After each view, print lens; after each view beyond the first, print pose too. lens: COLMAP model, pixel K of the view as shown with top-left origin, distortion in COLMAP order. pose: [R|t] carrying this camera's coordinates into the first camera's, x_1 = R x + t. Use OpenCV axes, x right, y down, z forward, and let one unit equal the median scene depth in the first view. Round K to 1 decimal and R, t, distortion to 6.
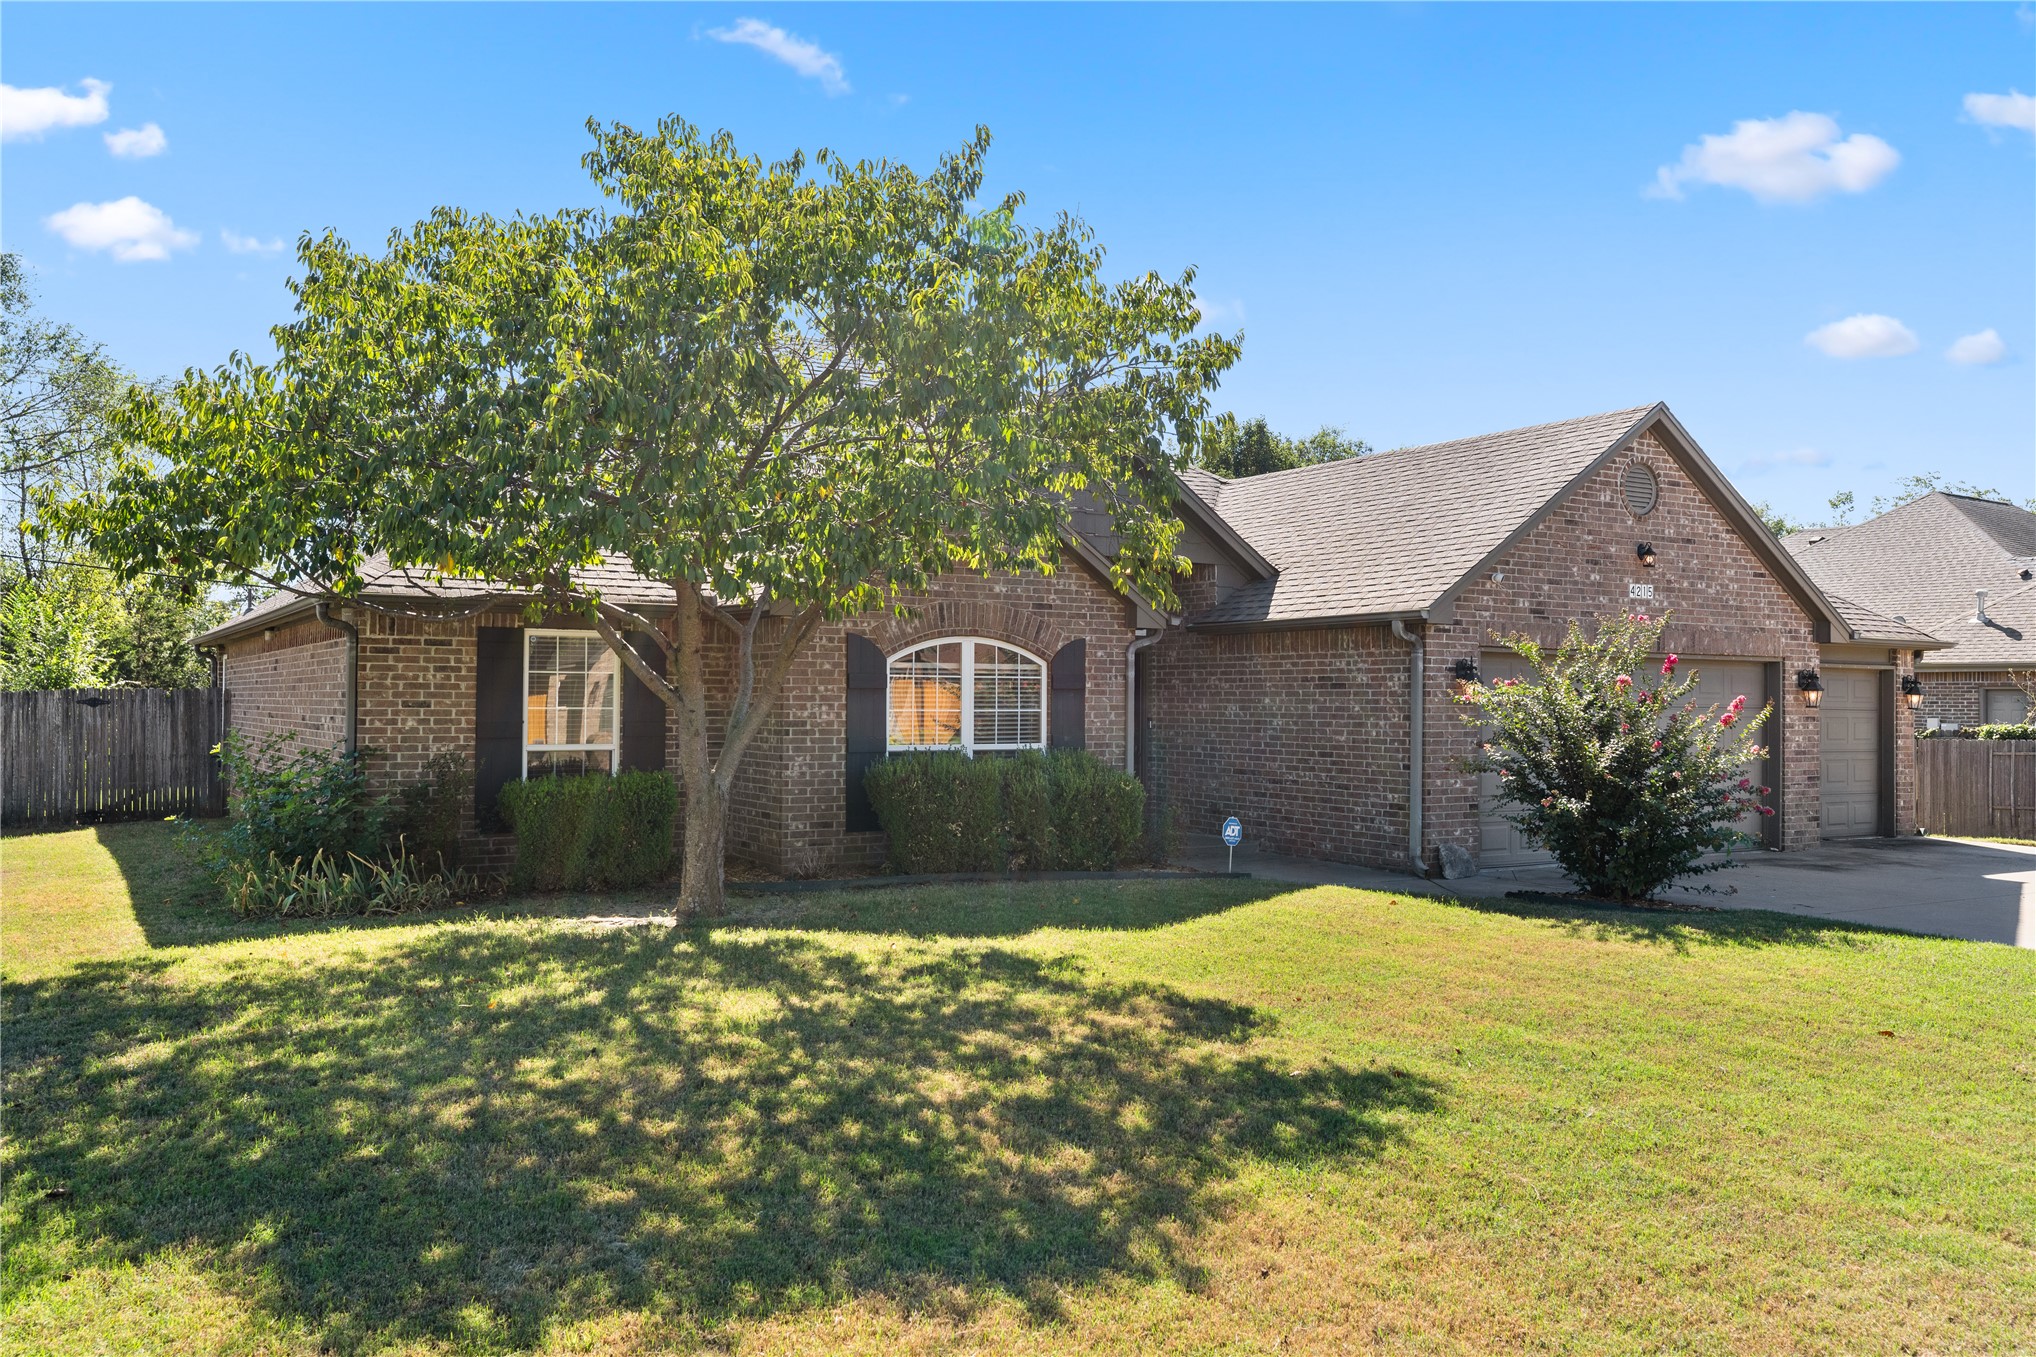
lens RADIAL K [[1562.7, 0, 1018.0], [0, 1562.7, 678.5], [0, 0, 1]] dist [0.004330, 0.000258]
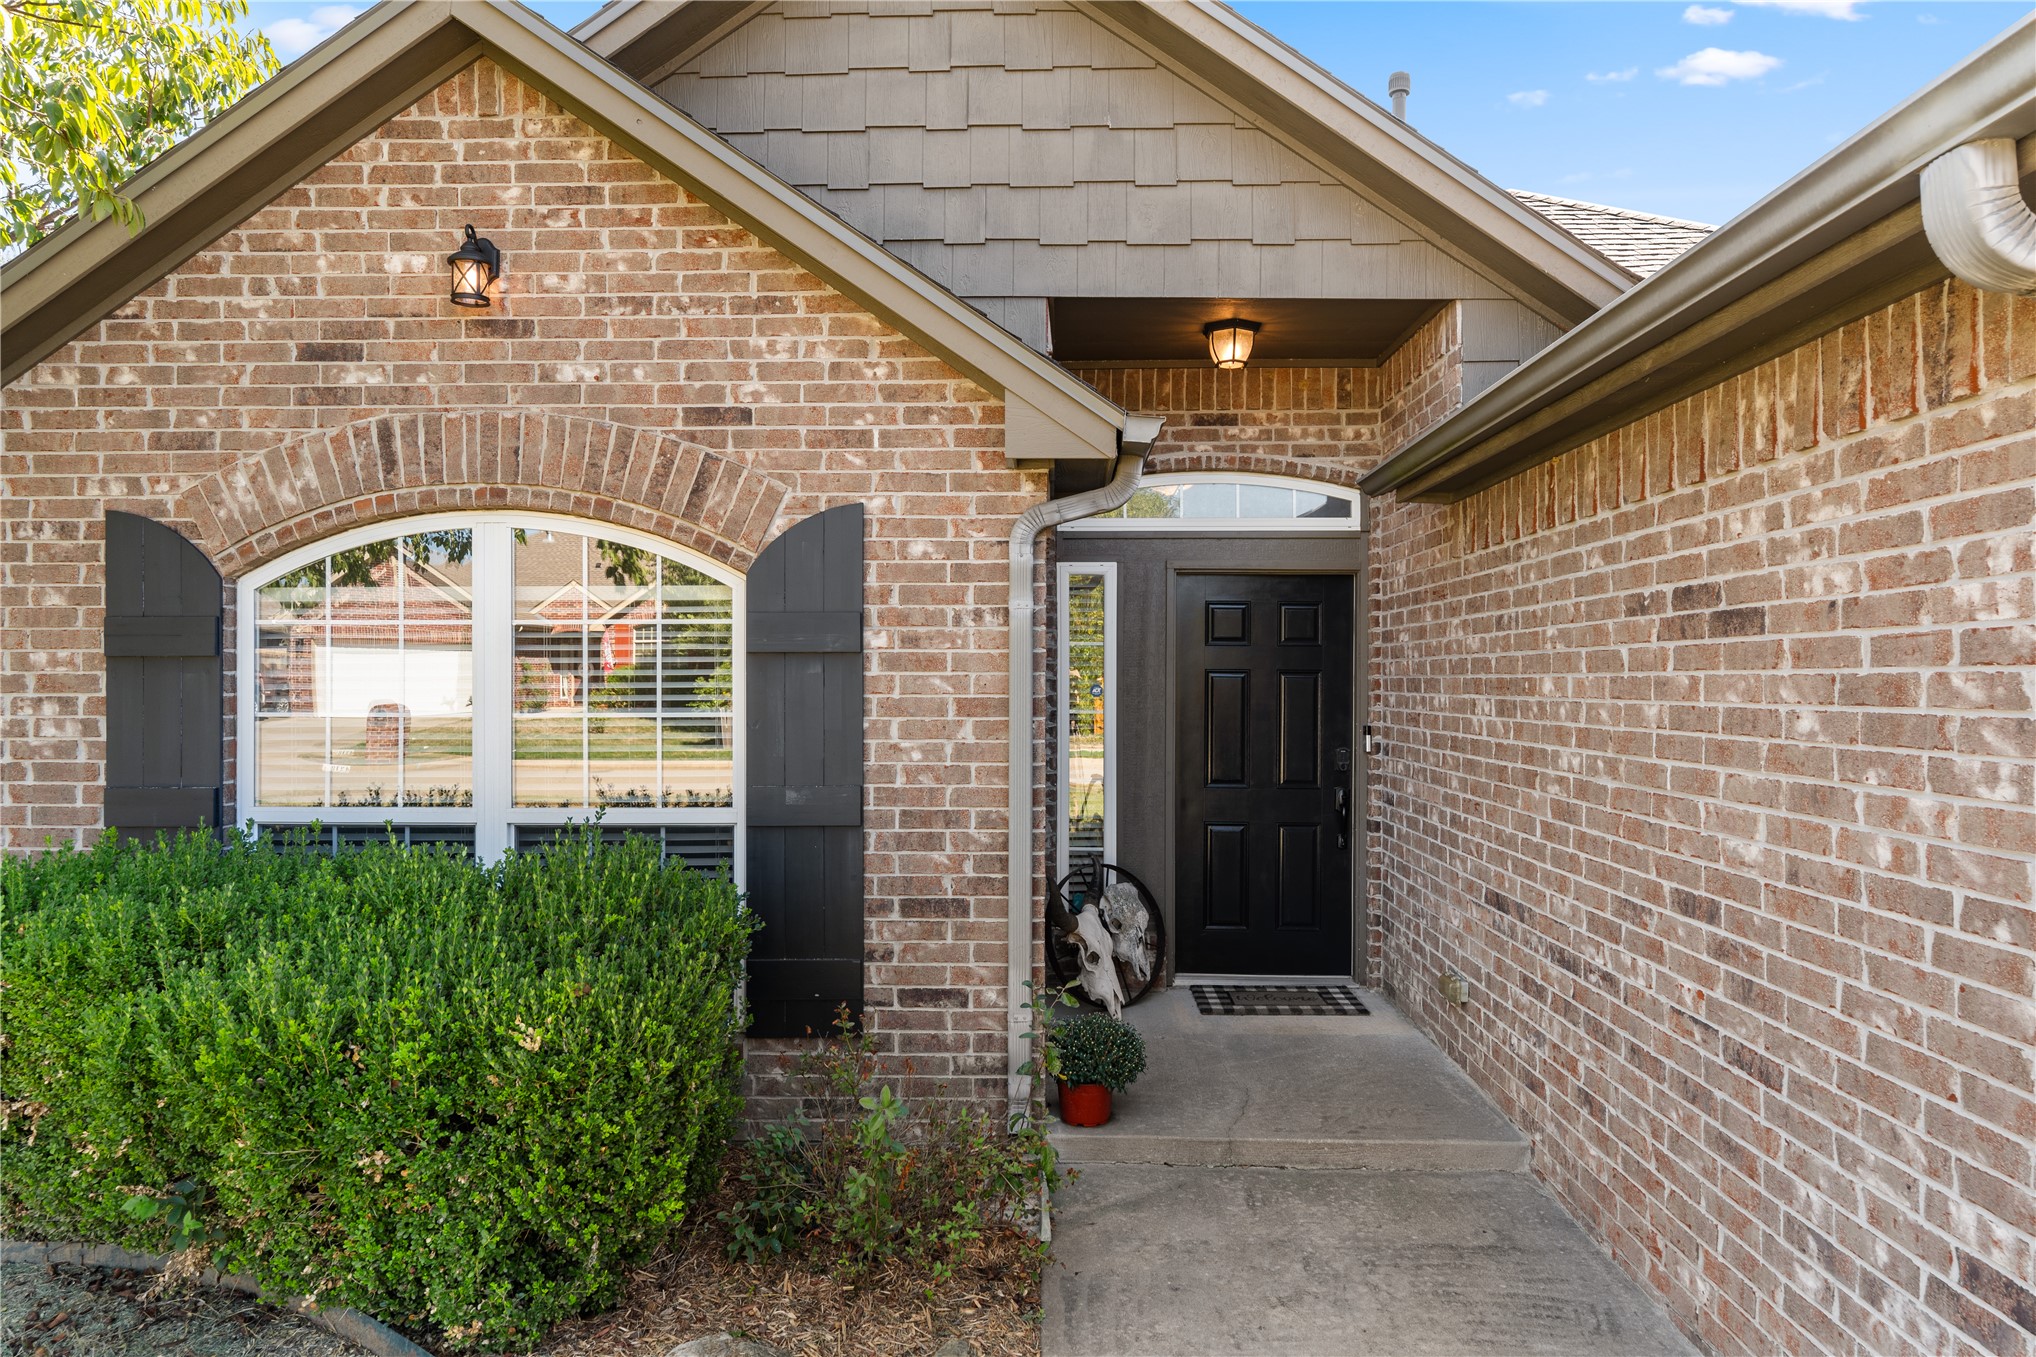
lens RADIAL K [[1211.1, 0, 1023.5], [0, 1211.1, 687.7], [0, 0, 1]] dist [-0.003033, 0.000286]
pose [[0.837091, -0.001141, -0.547062, 0.216396], [0.010760, 0.999839, 0.014379, 0.010891], [0.546957, -0.017923, 0.836969, 0.799088]]
